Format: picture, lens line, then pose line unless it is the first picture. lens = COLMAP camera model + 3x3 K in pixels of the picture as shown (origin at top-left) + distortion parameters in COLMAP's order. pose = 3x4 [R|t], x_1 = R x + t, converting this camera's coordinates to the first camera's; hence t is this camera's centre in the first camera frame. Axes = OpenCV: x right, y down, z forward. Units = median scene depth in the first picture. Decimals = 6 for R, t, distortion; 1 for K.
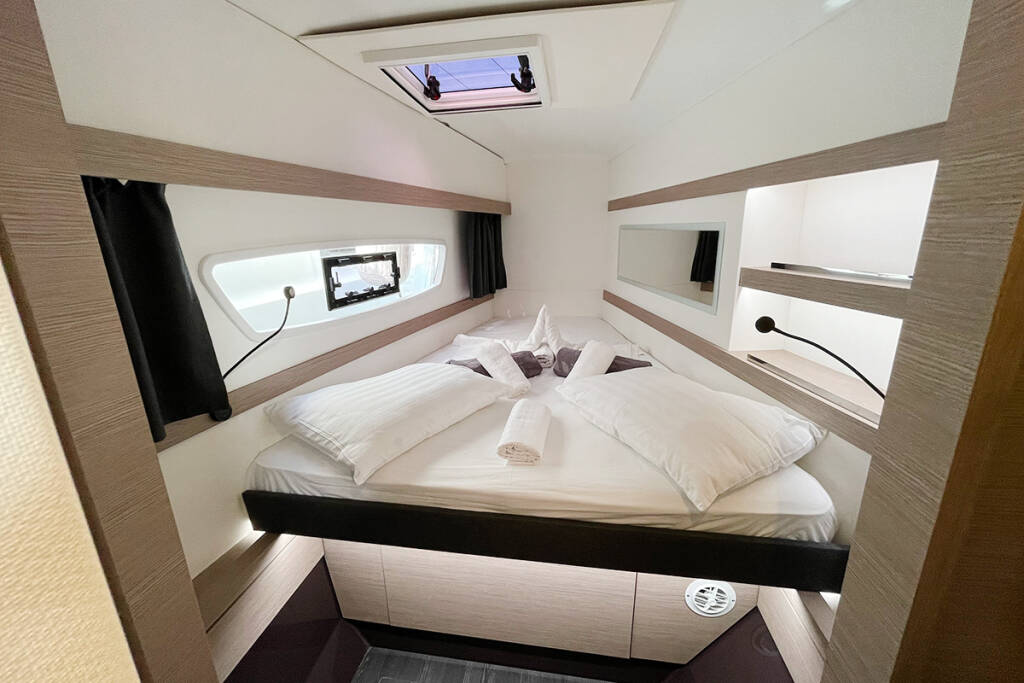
lens RADIAL K [[414.3, 0, 509.1], [0, 414.3, 340.3], [0, 0, 1]] dist [-0.000235, -0.000078]
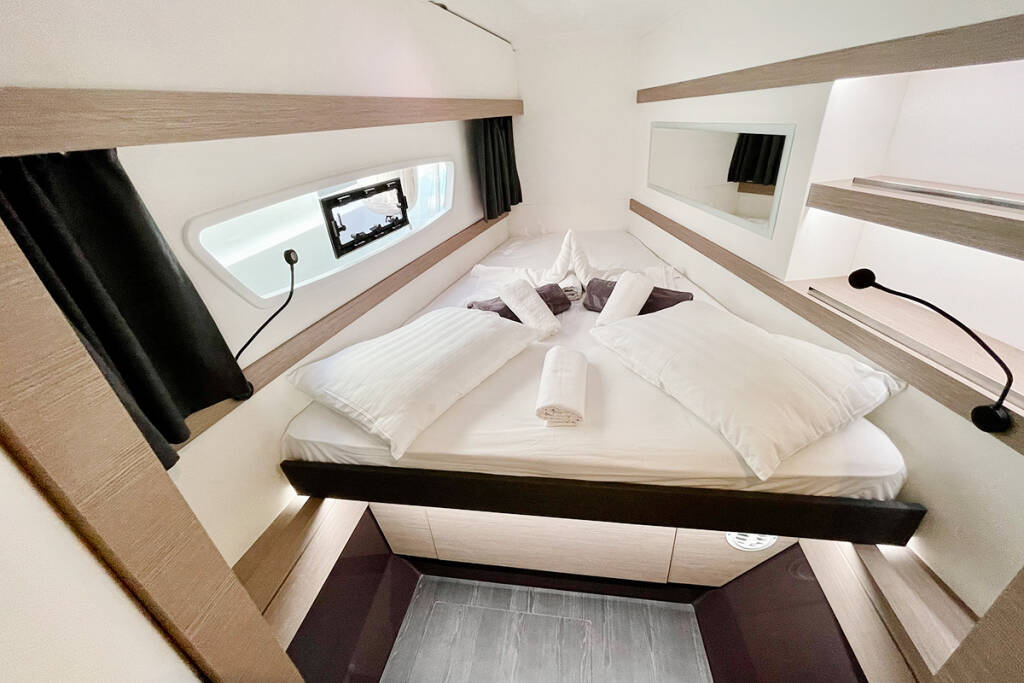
lens RADIAL K [[414.3, 0, 509.1], [0, 414.3, 340.3], [0, 0, 1]] dist [-0.000235, -0.000078]
pose [[0.998146, -0.050491, -0.033991, -0.041831], [0.056962, 0.971683, 0.229321, -0.096265], [0.021450, -0.230832, 0.972757, 0.098902]]
